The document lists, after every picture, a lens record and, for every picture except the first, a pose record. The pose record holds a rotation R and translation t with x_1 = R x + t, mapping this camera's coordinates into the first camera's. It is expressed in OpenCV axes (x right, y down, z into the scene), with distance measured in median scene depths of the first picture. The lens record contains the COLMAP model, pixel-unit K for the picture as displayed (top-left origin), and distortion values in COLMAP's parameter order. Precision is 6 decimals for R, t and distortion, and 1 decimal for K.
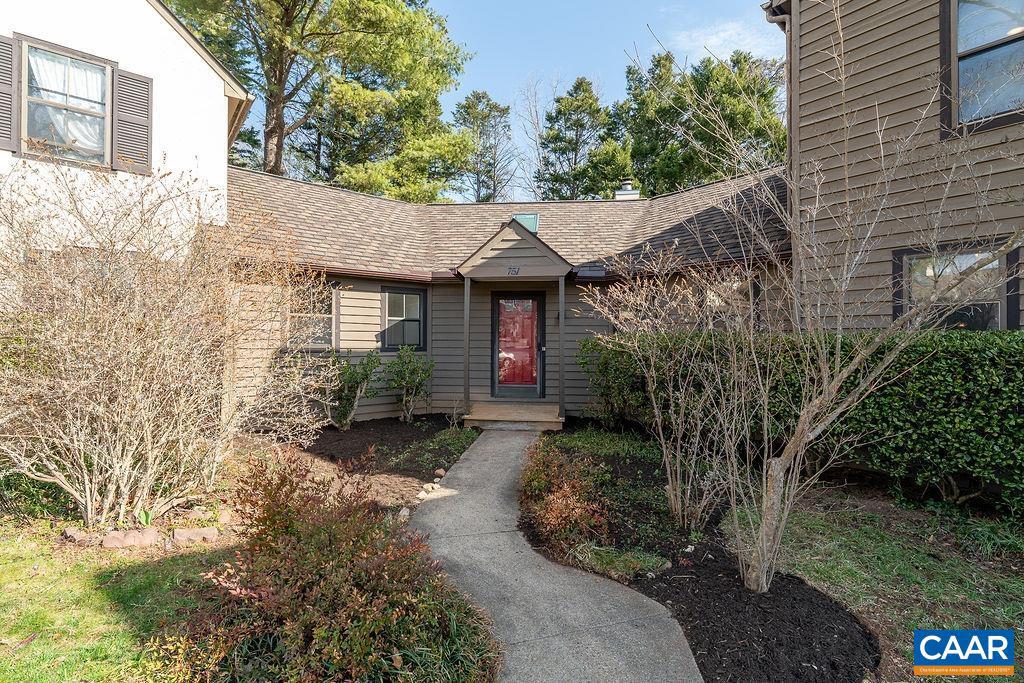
lens RADIAL K [[458.7, 0, 515.8], [0, 458.7, 337.5], [0, 0, 1]] dist [-0.001012, 0.000251]
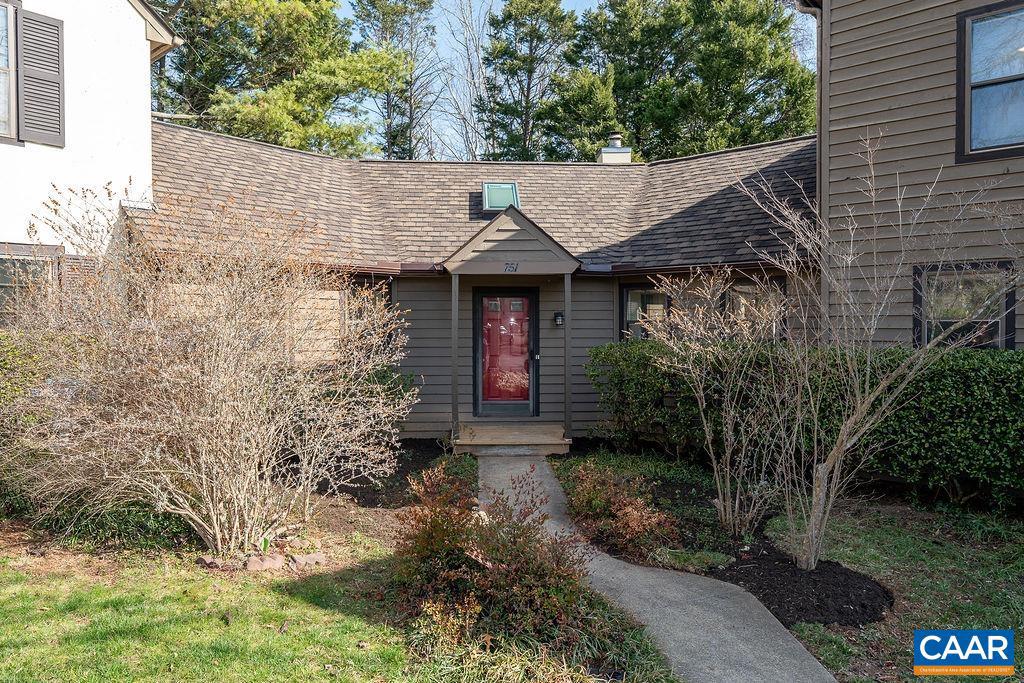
lens RADIAL K [[708.0, 0, 511.3], [0, 708.0, 337.2], [0, 0, 1]] dist [0.005583, -0.002375]
pose [[0.987489, -0.008658, 0.157450, -0.209520], [0.004477, 0.999628, 0.026894, -0.051354], [-0.157625, -0.025852, 0.987161, -0.282751]]
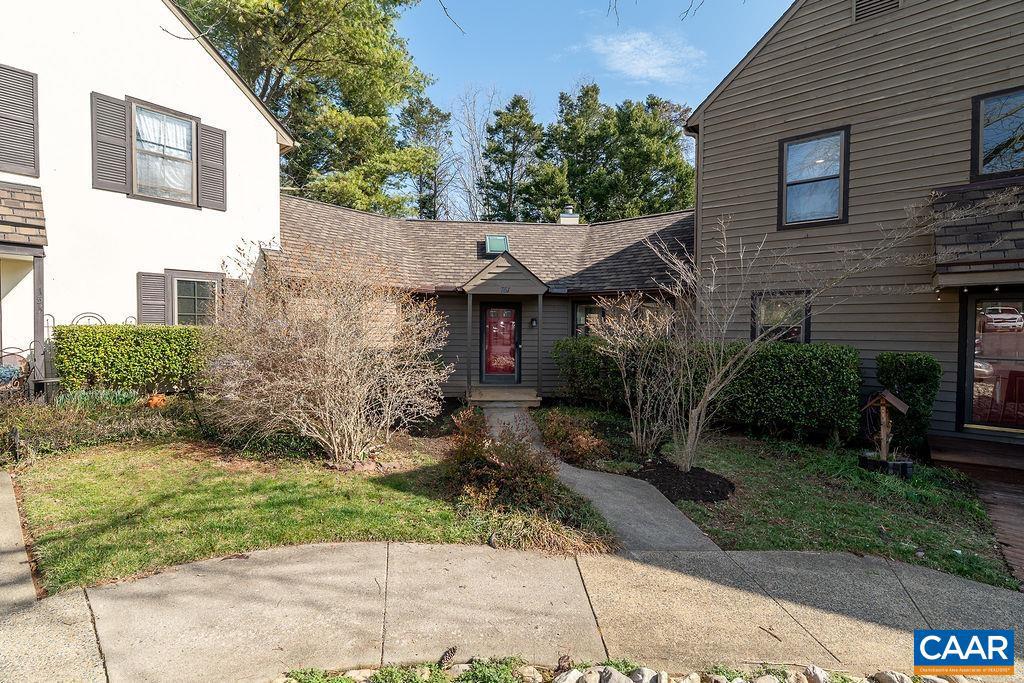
lens RADIAL K [[468.7, 0, 510.0], [0, 468.7, 337.4], [0, 0, 1]] dist [-0.000584, -0.000253]
pose [[0.981981, -0.000340, 0.188982, -0.249100], [-0.005994, 0.999439, 0.032946, -0.050517], [-0.188887, -0.033485, 0.981428, -0.351134]]
